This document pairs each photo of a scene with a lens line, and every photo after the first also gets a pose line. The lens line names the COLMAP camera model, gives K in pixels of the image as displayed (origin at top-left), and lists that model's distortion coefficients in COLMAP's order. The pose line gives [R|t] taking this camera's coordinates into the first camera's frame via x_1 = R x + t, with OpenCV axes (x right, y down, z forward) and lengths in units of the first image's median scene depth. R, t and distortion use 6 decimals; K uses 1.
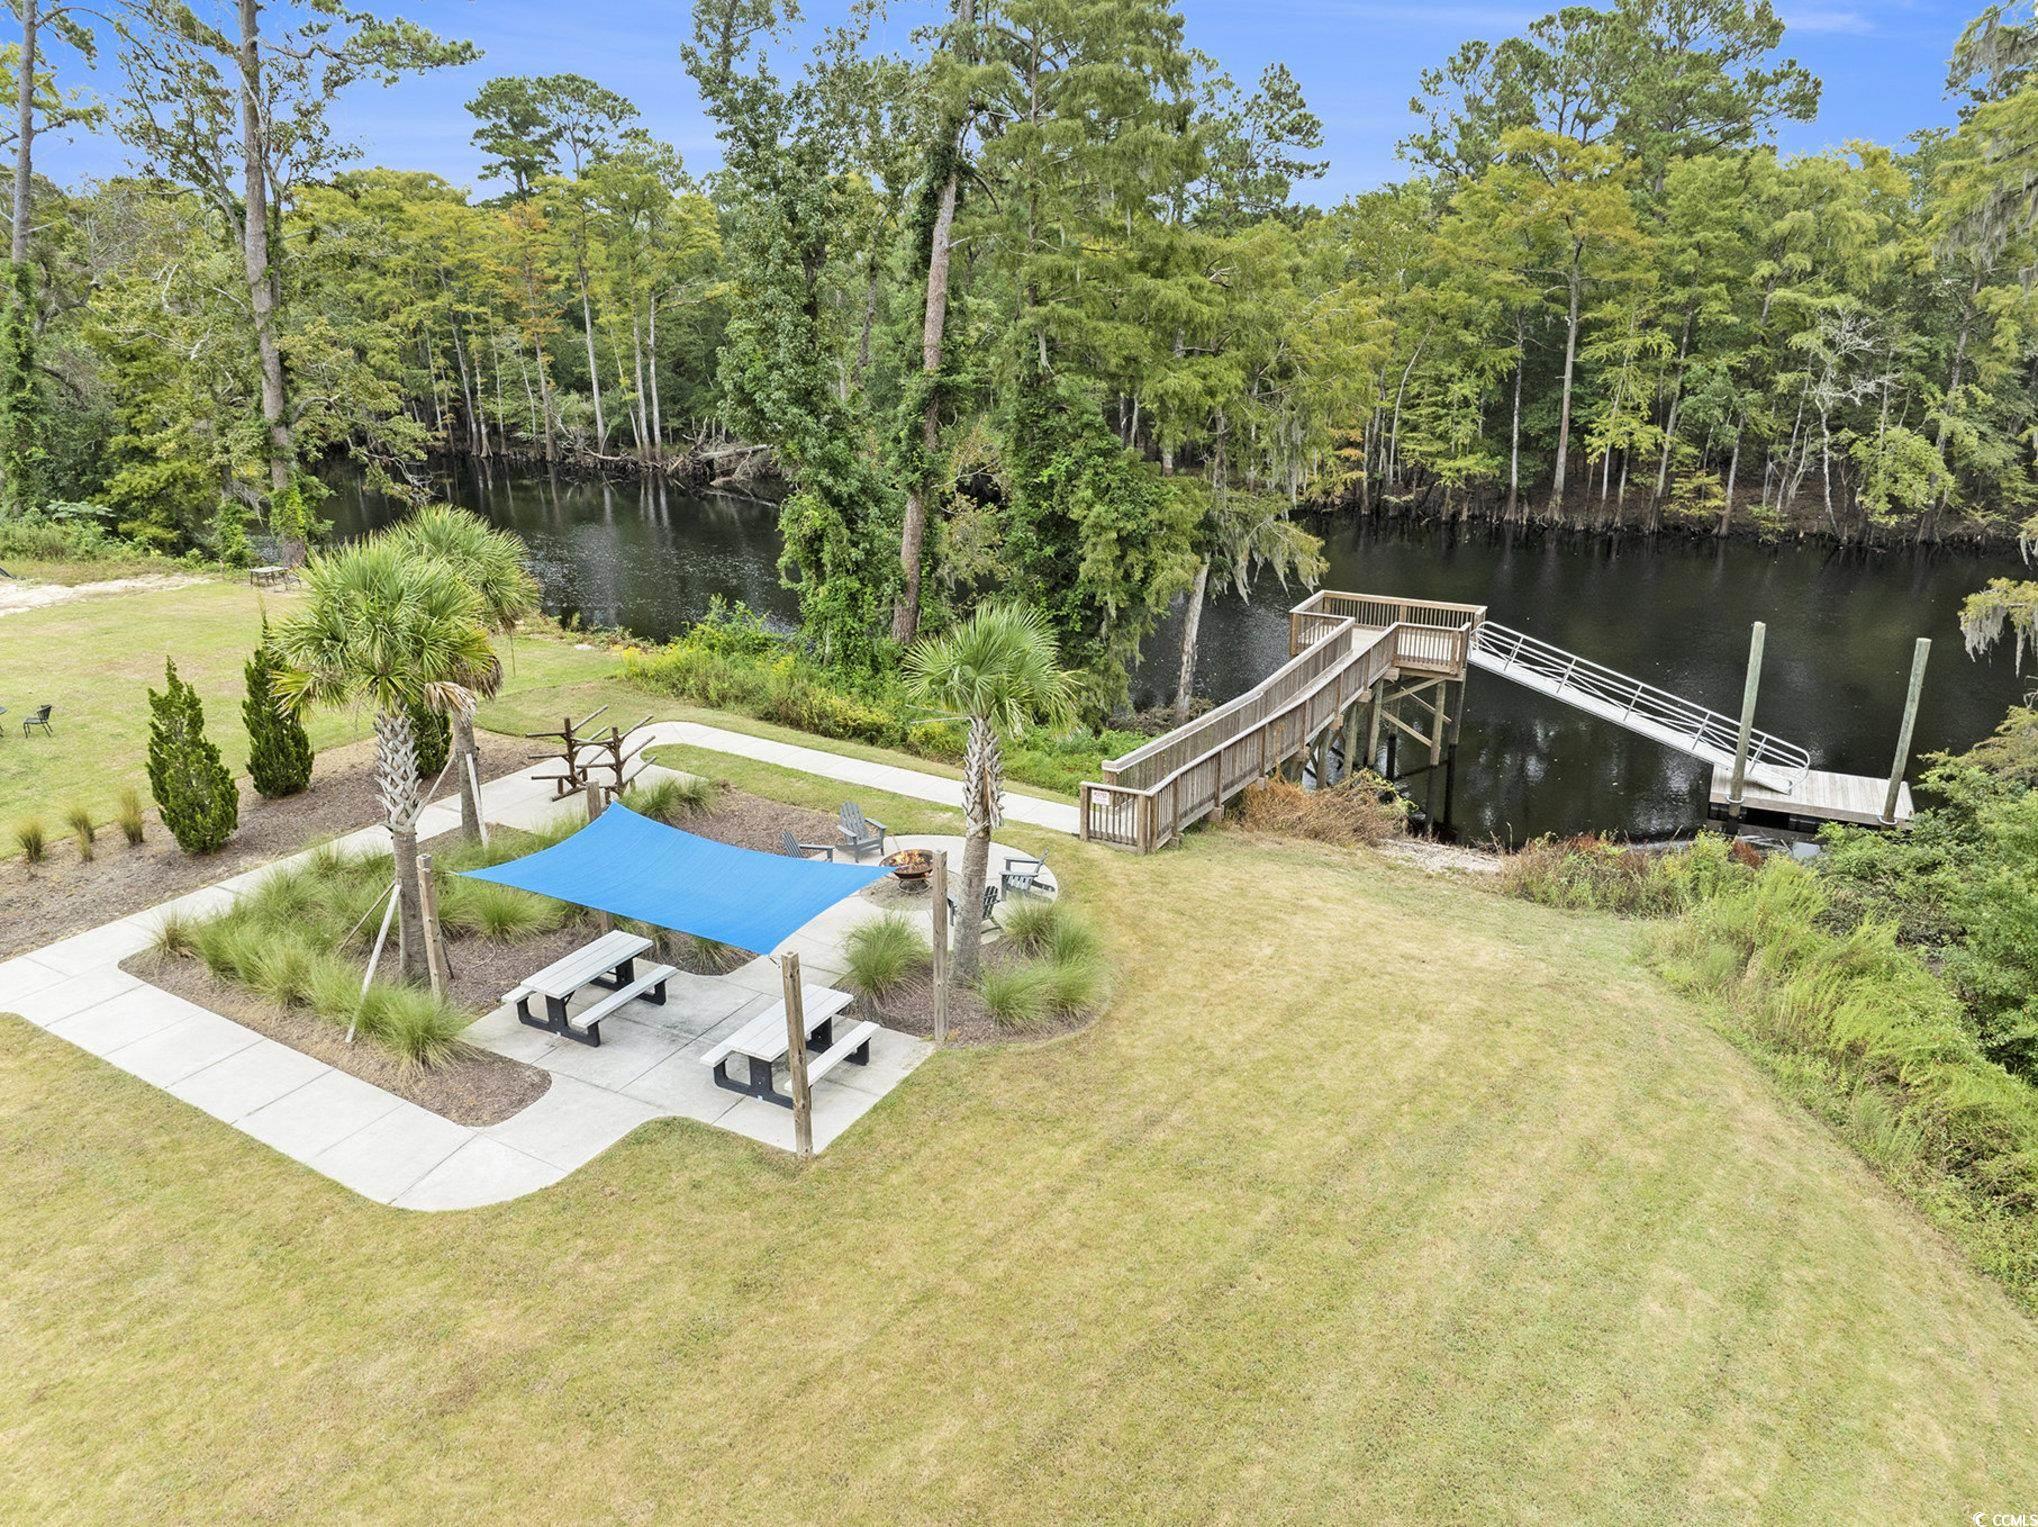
lens RADIAL K [[1430.0, 0, 1019.0], [0, 1430.0, 763.5], [0, 0, 1]] dist [-0.037794, -0.000634]
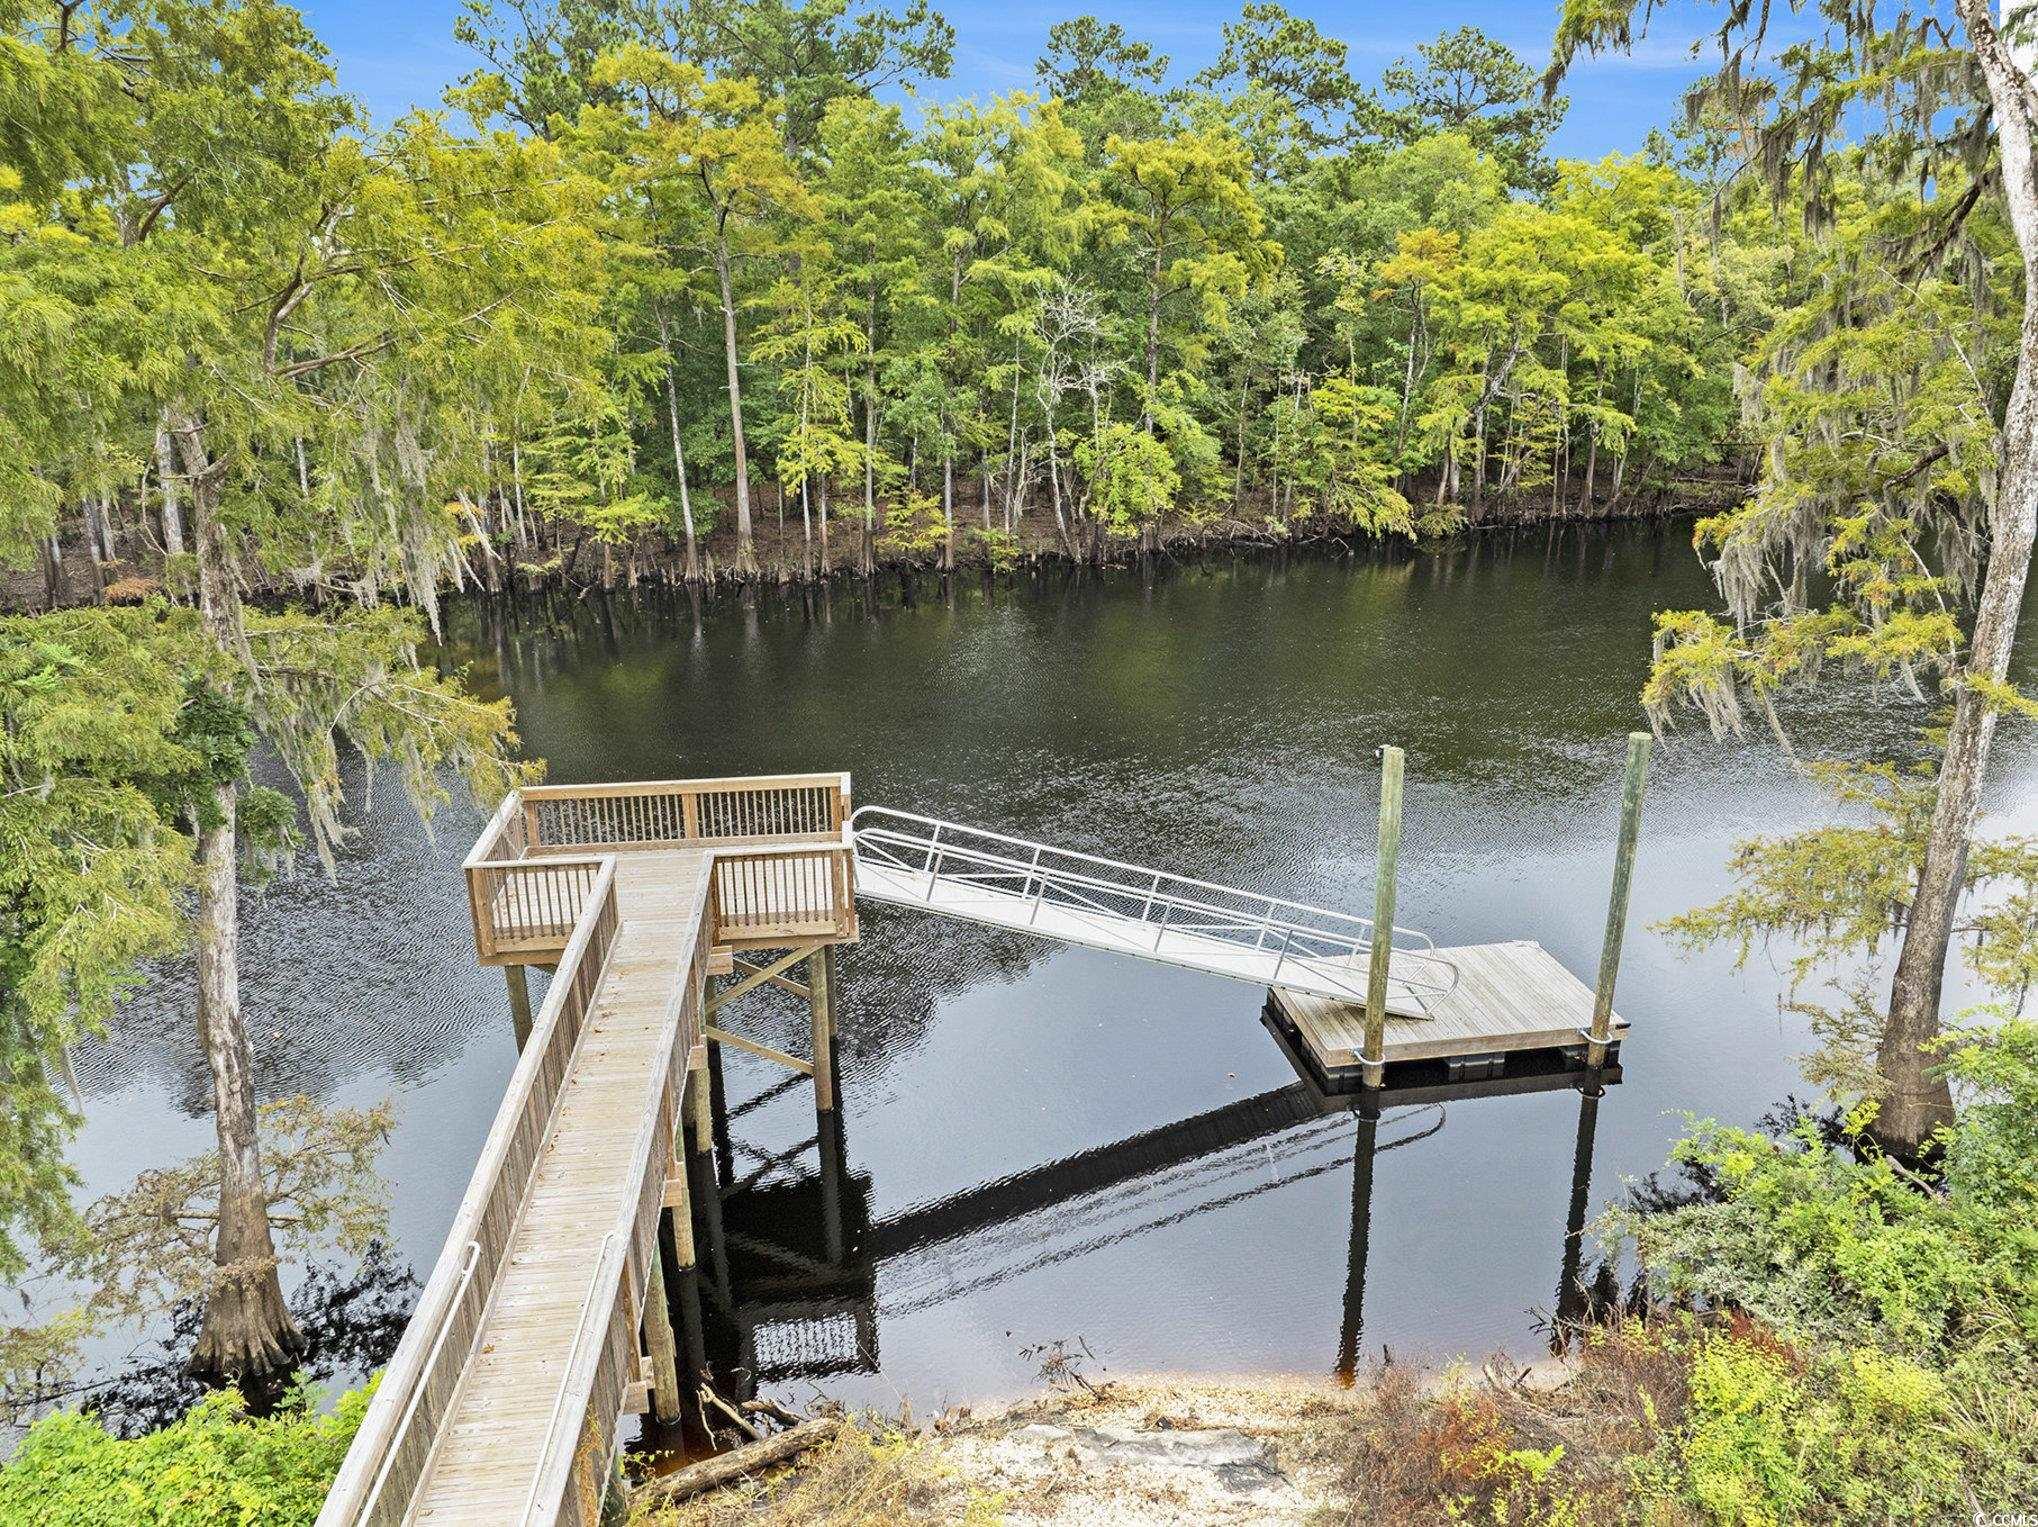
lens RADIAL K [[1430.0, 0, 1019.0], [0, 1430.0, 763.5], [0, 0, 1]] dist [-0.037794, -0.000634]
pose [[0.813116, -0.176271, 0.554771, 0.052182], [0.194640, 0.980523, 0.026267, -0.066407], [-0.548596, 0.086622, 0.831588, 0.308074]]
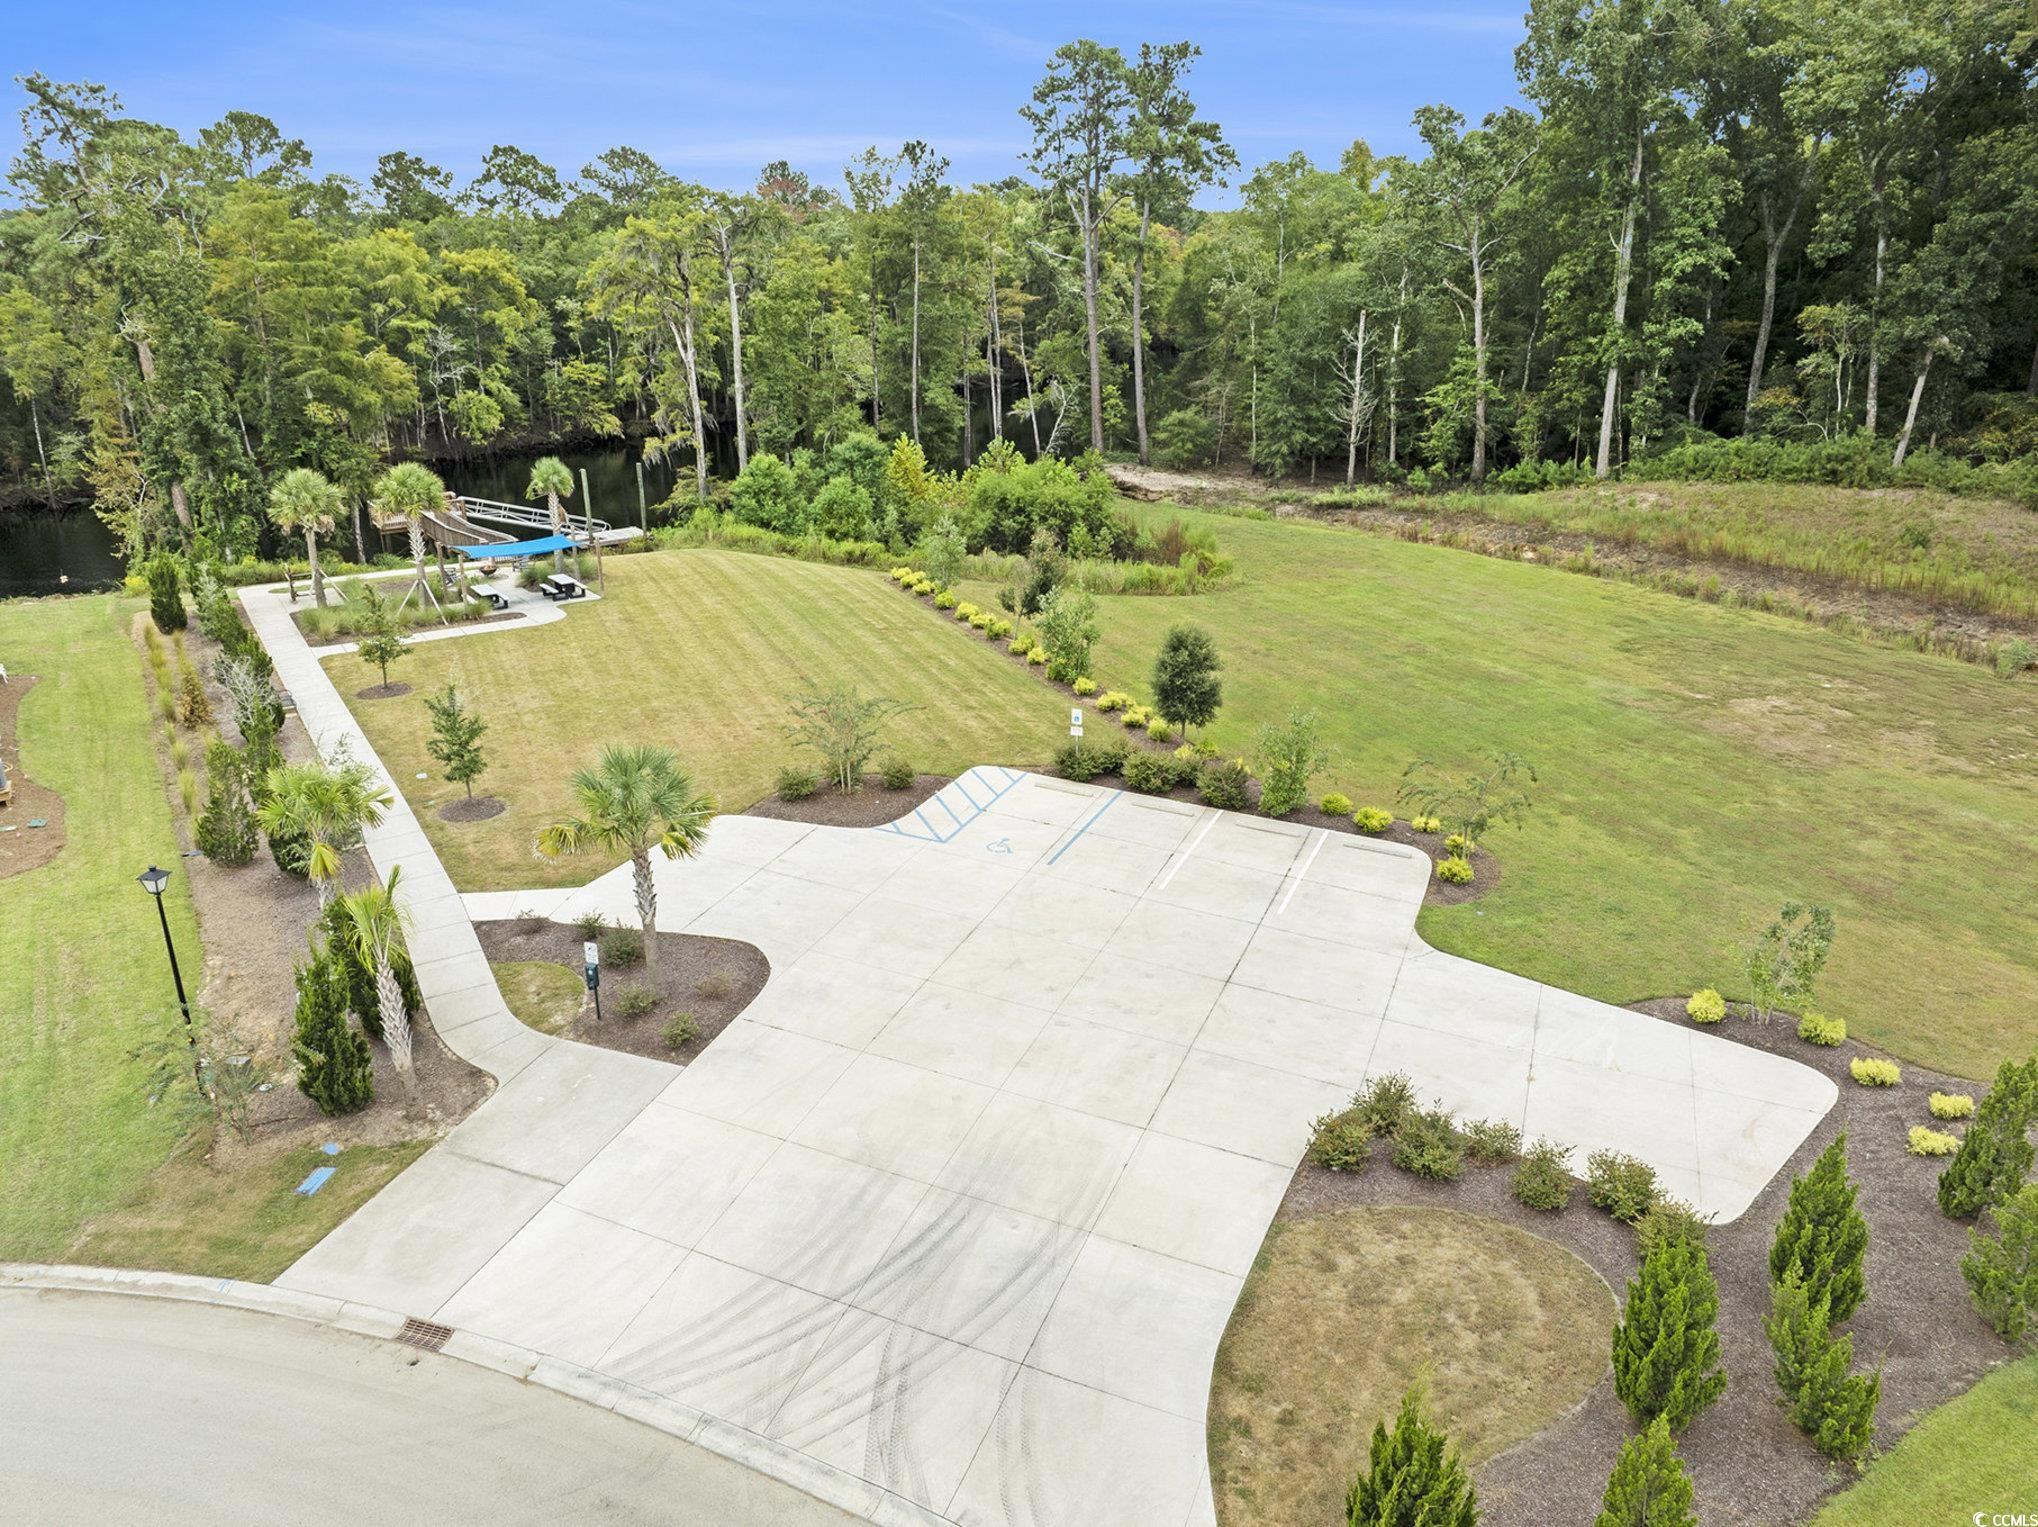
lens RADIAL K [[1430.0, 0, 1019.0], [0, 1430.0, 763.5], [0, 0, 1]] dist [-0.037794, -0.000634]
pose [[0.450090, -0.311562, 0.836868, -0.679763], [0.298655, 0.935714, 0.187737, 0.070853], [-0.841561, 0.165436, 0.514205, -0.415469]]
